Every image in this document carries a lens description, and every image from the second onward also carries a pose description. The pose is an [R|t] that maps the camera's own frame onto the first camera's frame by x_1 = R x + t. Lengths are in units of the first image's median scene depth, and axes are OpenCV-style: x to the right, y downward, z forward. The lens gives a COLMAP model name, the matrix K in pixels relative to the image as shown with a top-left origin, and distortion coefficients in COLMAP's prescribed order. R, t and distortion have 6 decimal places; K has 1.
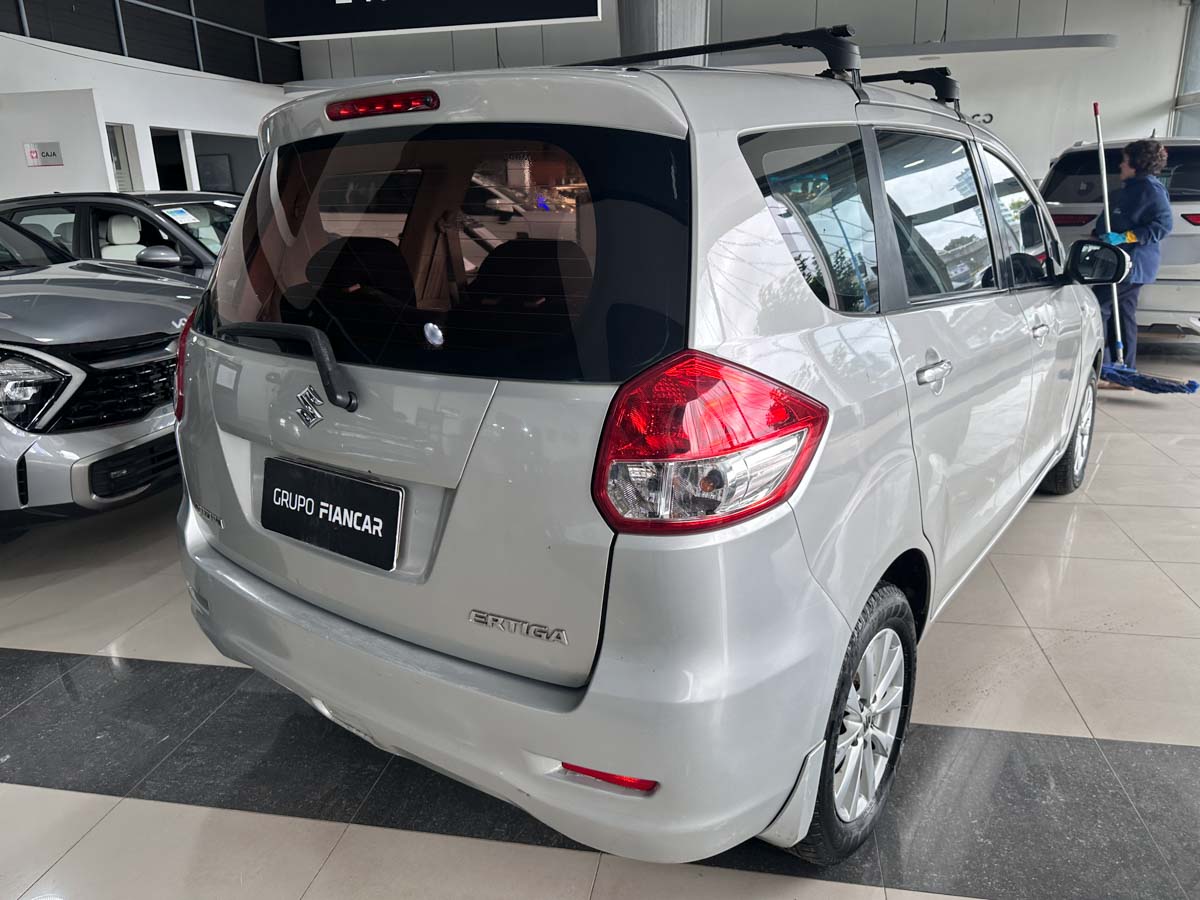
lens RADIAL K [[852.0, 0, 611.9], [0, 852.0, 450.6], [0, 0, 1]] dist [0.084481, -0.117449]
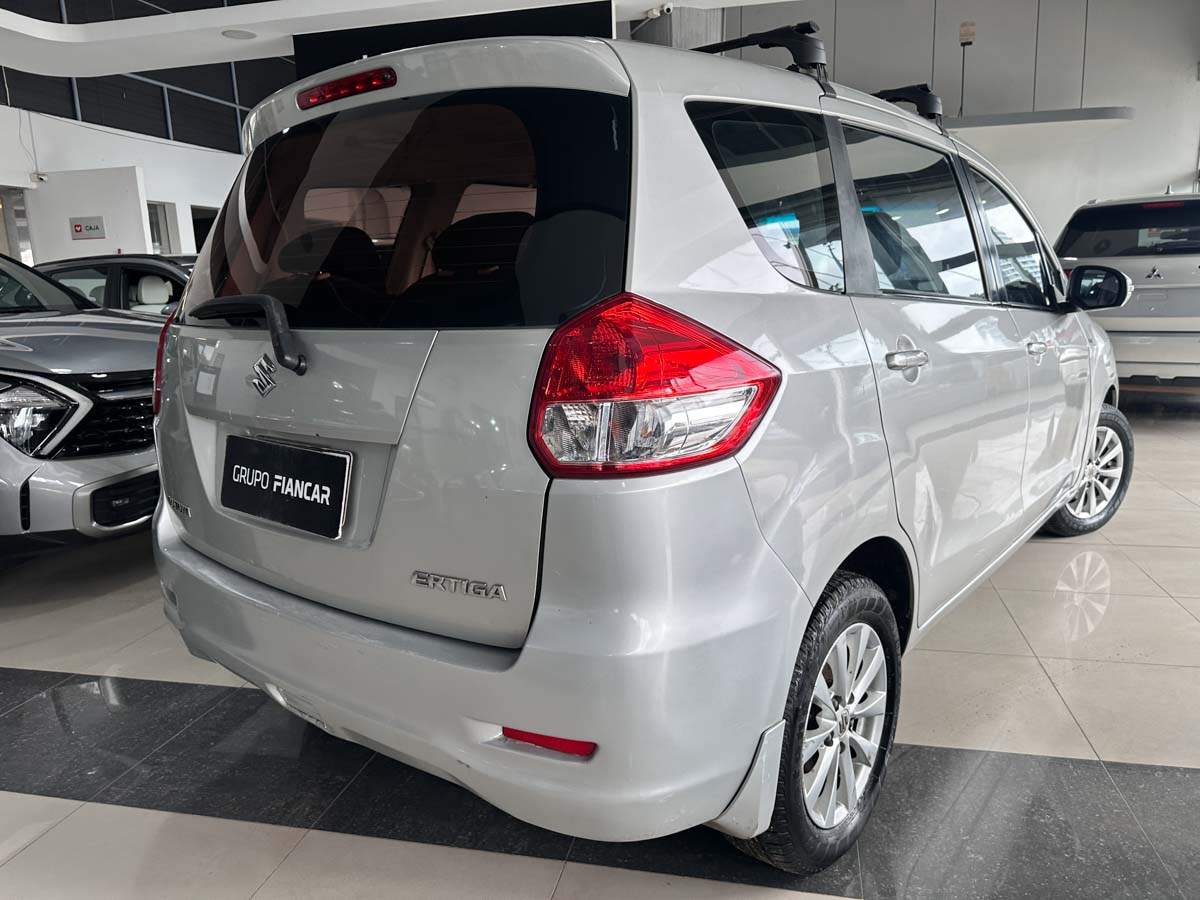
lens RADIAL K [[853.2, 0, 600.0], [0, 853.2, 450.0], [0, 0, 1]] dist [0.073225, -0.096076]
pose [[0.999221, 0.000174, -0.039459, 0.066129], [-0.003288, 0.996879, -0.078873, 0.093878], [0.039322, 0.078942, 0.996103, 0.017522]]
